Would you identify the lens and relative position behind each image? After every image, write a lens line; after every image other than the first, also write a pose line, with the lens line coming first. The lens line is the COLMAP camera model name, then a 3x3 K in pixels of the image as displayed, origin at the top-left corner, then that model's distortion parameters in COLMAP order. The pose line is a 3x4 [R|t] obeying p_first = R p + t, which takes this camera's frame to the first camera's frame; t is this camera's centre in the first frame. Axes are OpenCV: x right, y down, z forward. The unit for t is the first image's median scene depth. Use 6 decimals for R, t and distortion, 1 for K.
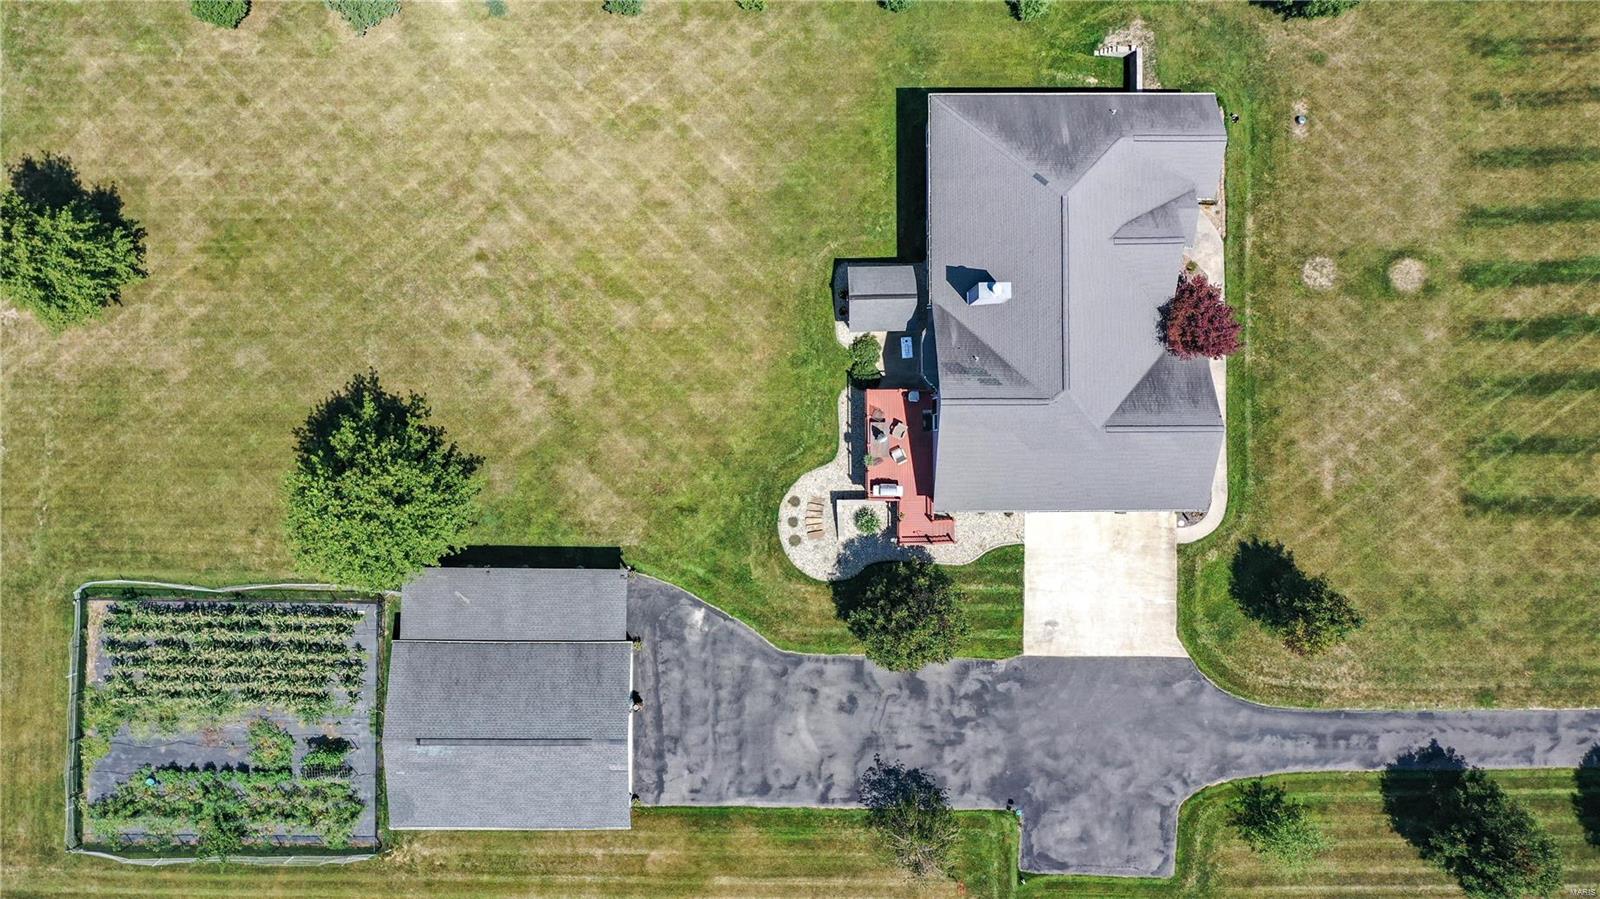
lens RADIAL K [[1351.0, 0, 800.0], [0, 1351.0, 449.5], [0, 0, 1]] dist [0.007794, 0.004051]
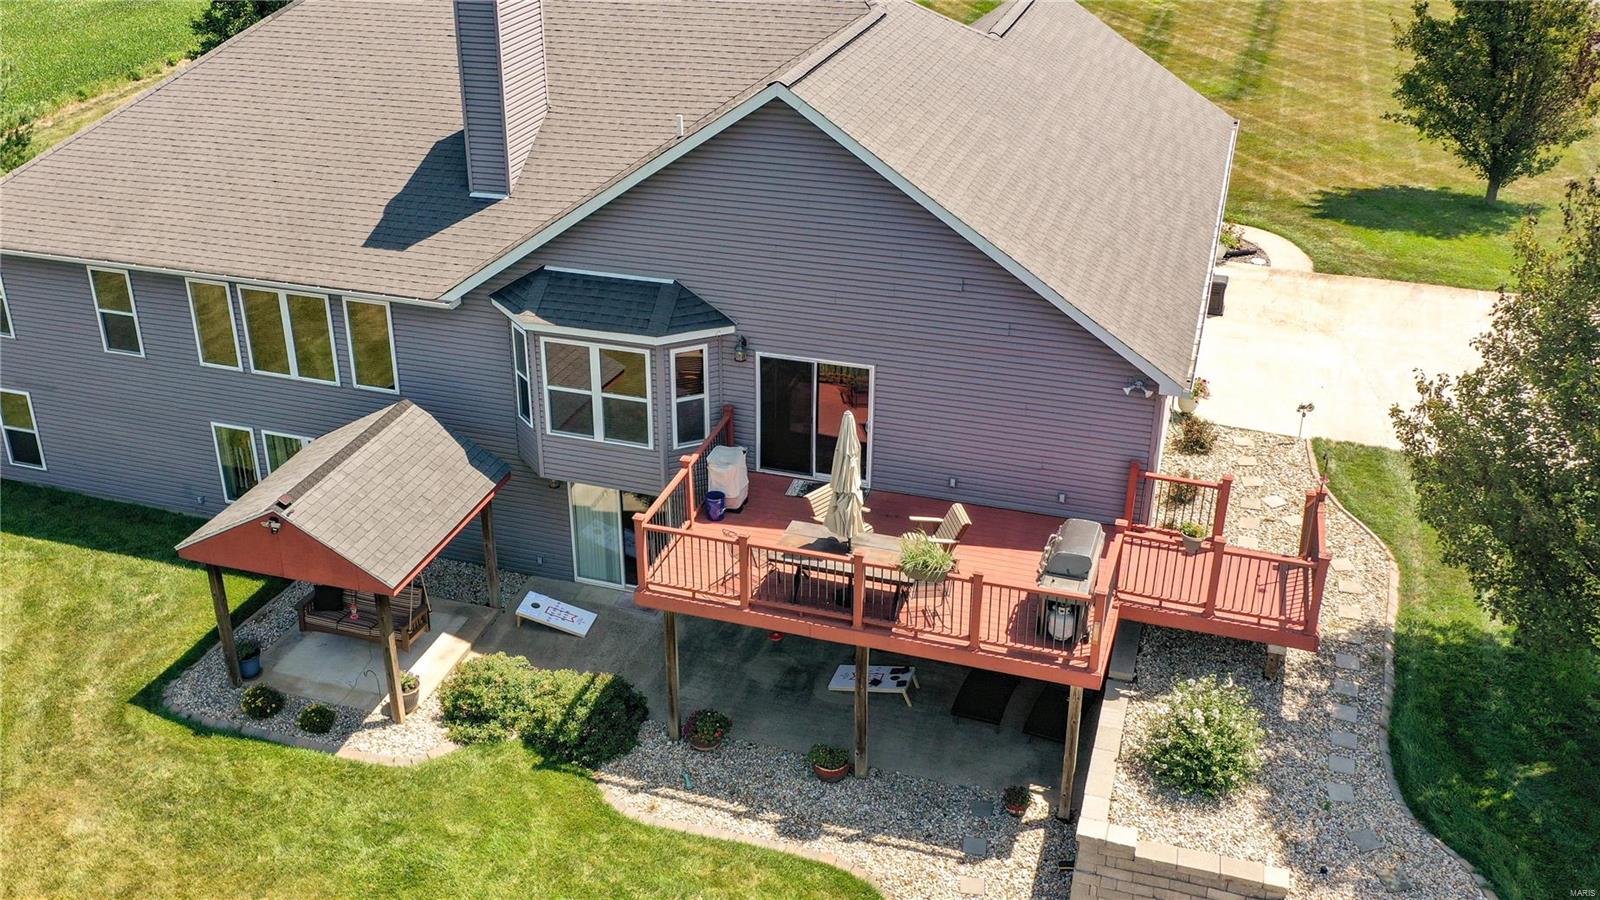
lens RADIAL K [[1450.2, 0, 699.6], [0, 1450.2, 445.4], [0, 0, 1]] dist [0.014742, 0.009649]
pose [[0.353835, -0.422572, 0.834406, -0.151957], [0.935181, 0.145178, -0.323047, 0.046276], [0.015373, 0.894626, 0.446550, 0.847587]]
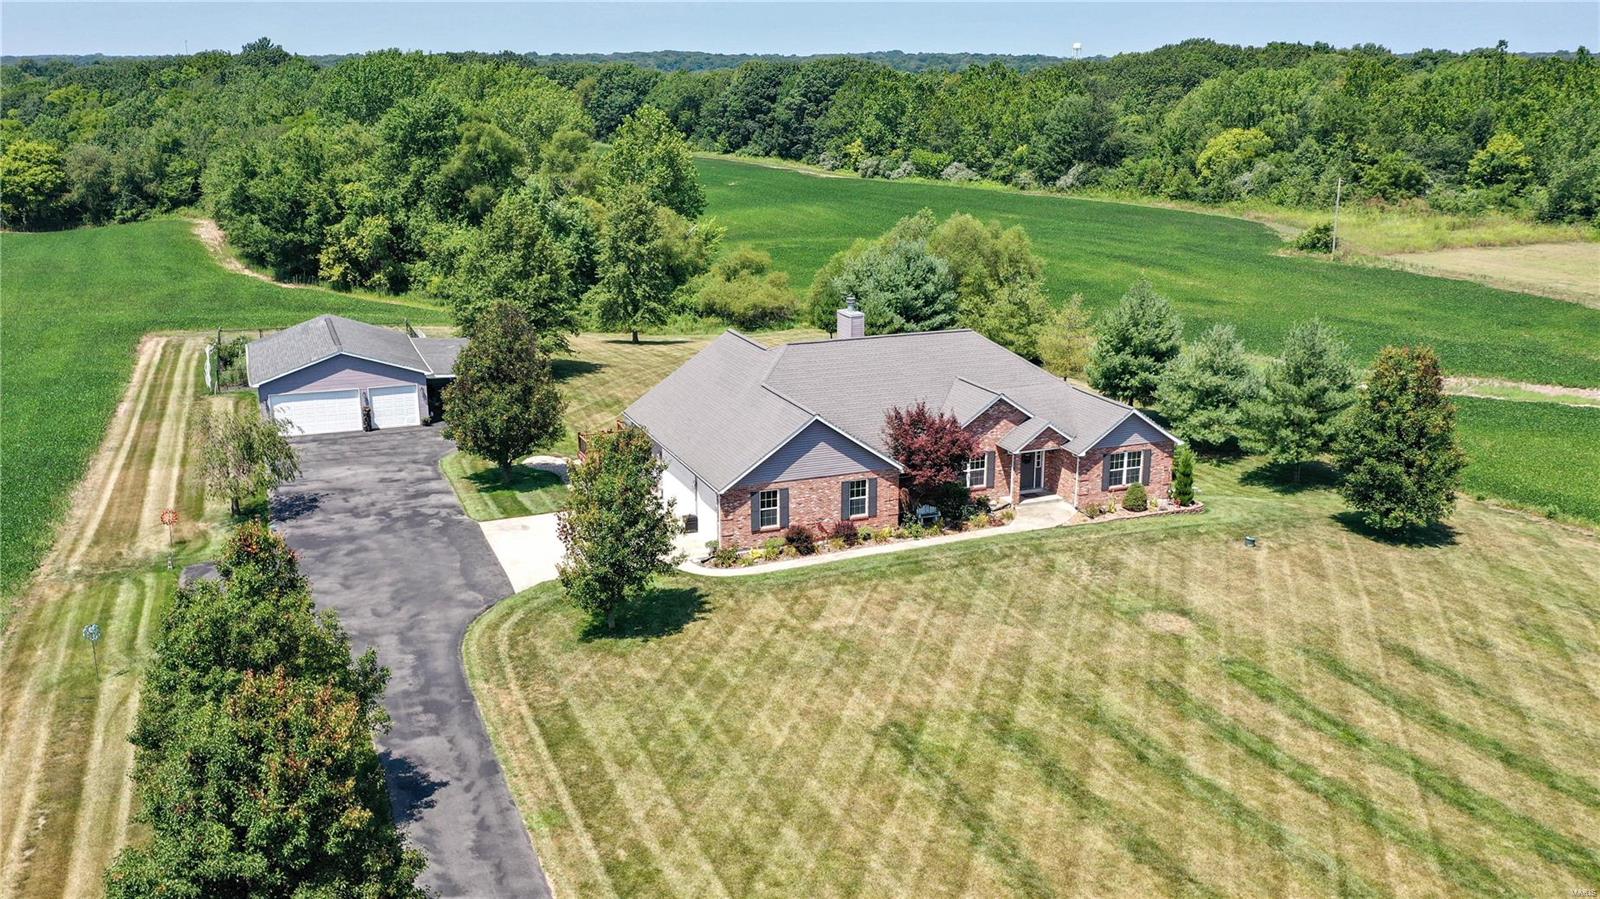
lens RADIAL K [[1404.6, 0, 800.0], [0, 1404.6, 449.5], [0, 0, 1]] dist [0.011327, 0.004043]
pose [[0.373828, 0.237925, -0.896462, 0.970180], [-0.927458, 0.104876, -0.358918, 0.269052], [0.008622, 0.965605, 0.259871, 0.739684]]
